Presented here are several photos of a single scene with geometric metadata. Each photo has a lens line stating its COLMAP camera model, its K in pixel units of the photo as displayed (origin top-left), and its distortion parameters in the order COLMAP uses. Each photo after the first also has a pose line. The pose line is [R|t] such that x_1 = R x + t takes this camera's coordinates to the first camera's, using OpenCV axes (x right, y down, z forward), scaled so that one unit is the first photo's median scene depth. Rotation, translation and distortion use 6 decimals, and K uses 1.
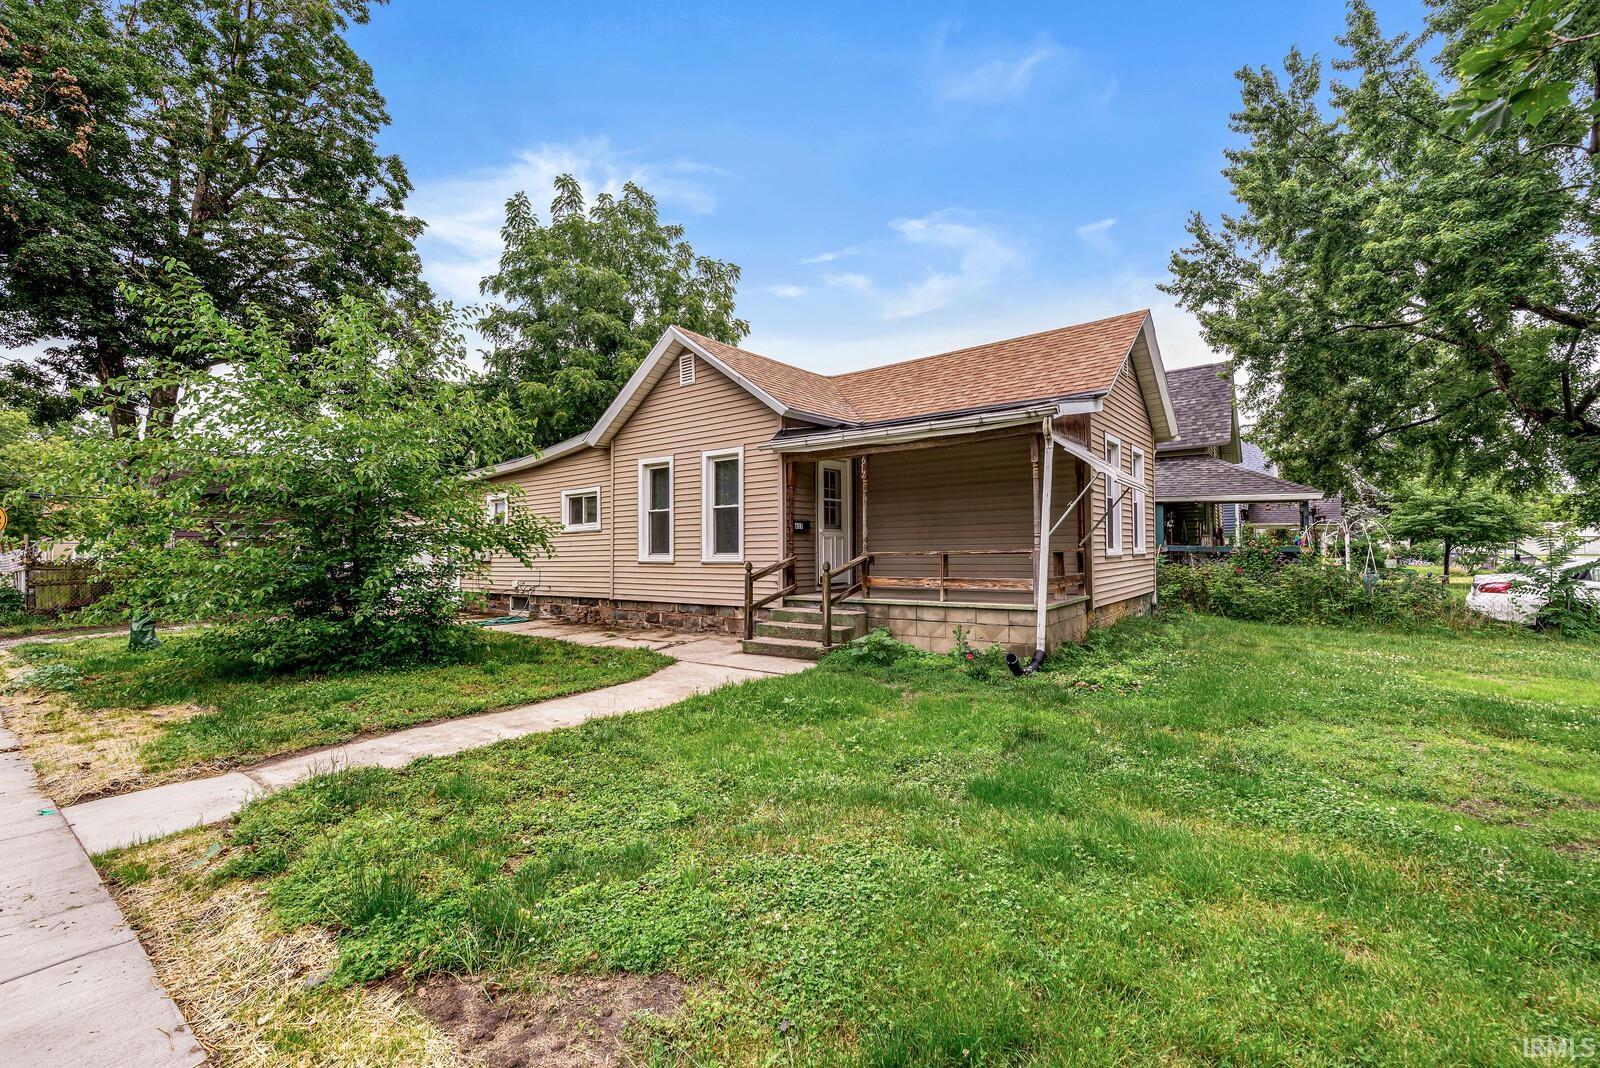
lens RADIAL K [[662.4, 0, 762.1], [0, 662.4, 504.9], [0, 0, 1]] dist [-0.000223, -0.000045]
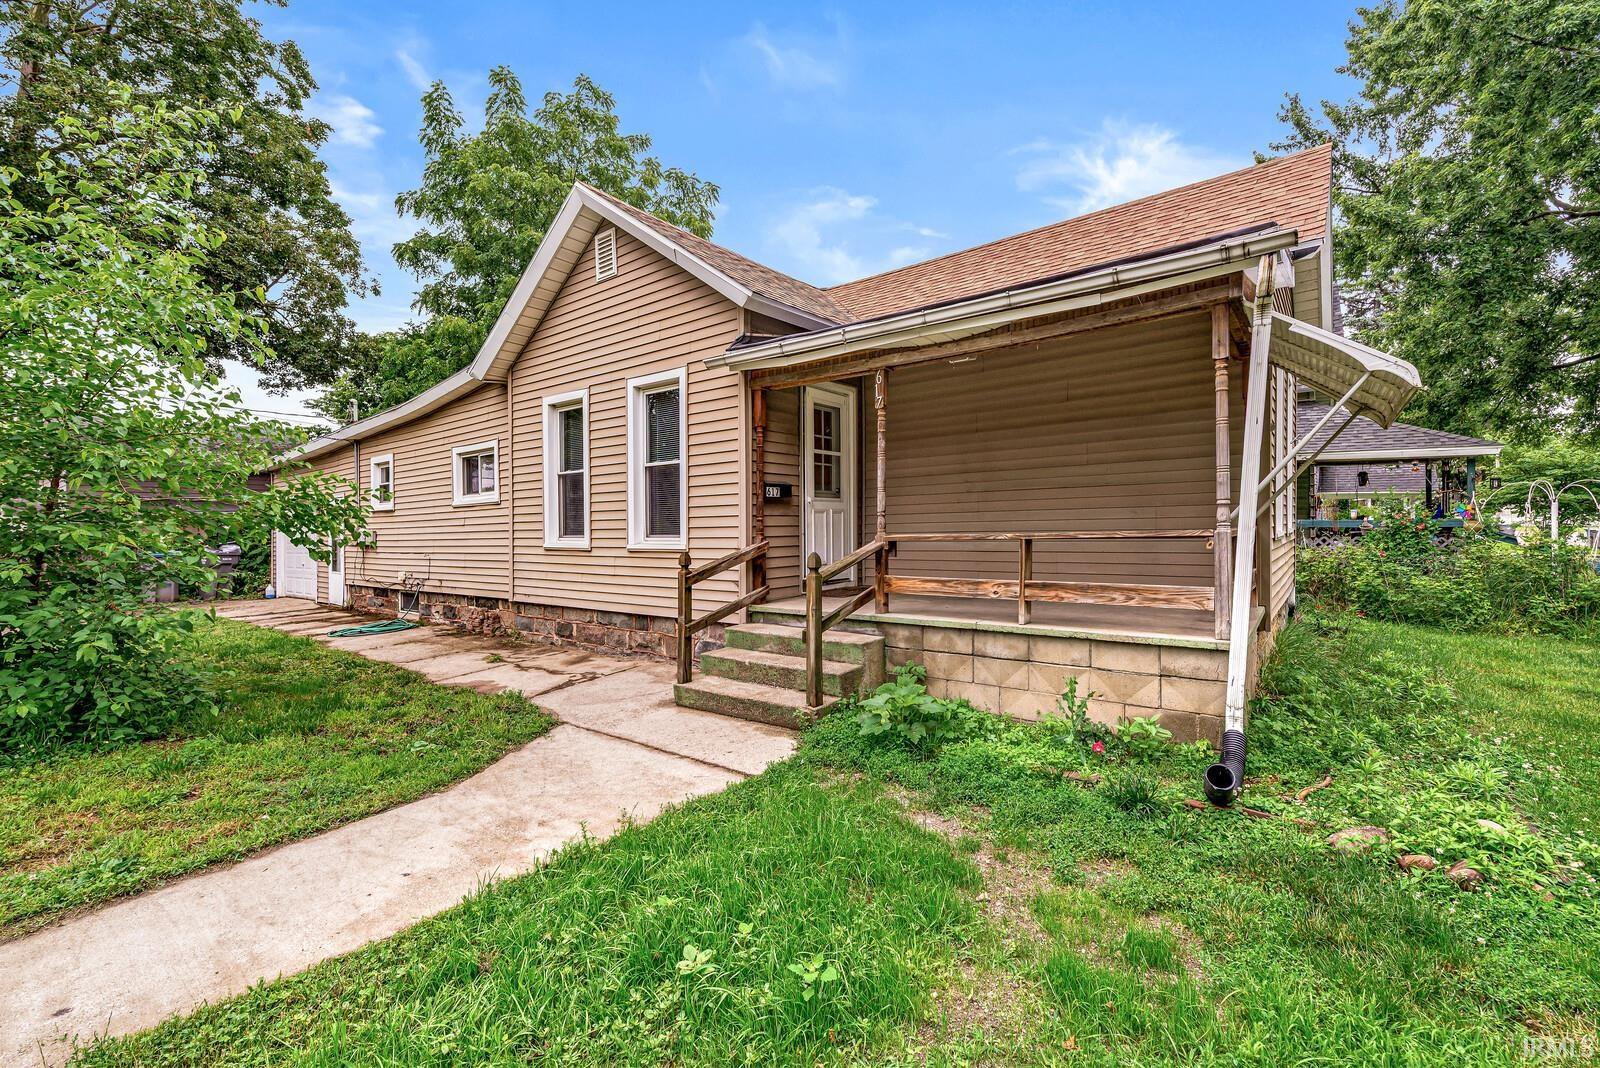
lens RADIAL K [[697.9, 0, 777.4], [0, 697.9, 521.2], [0, 0, 1]] dist [0.001297, -0.000560]
pose [[0.999572, -0.005437, 0.028747, 0.037398], [0.003652, 0.998083, 0.061786, 0.017151], [-0.029027, -0.061655, 0.997675, 0.314626]]
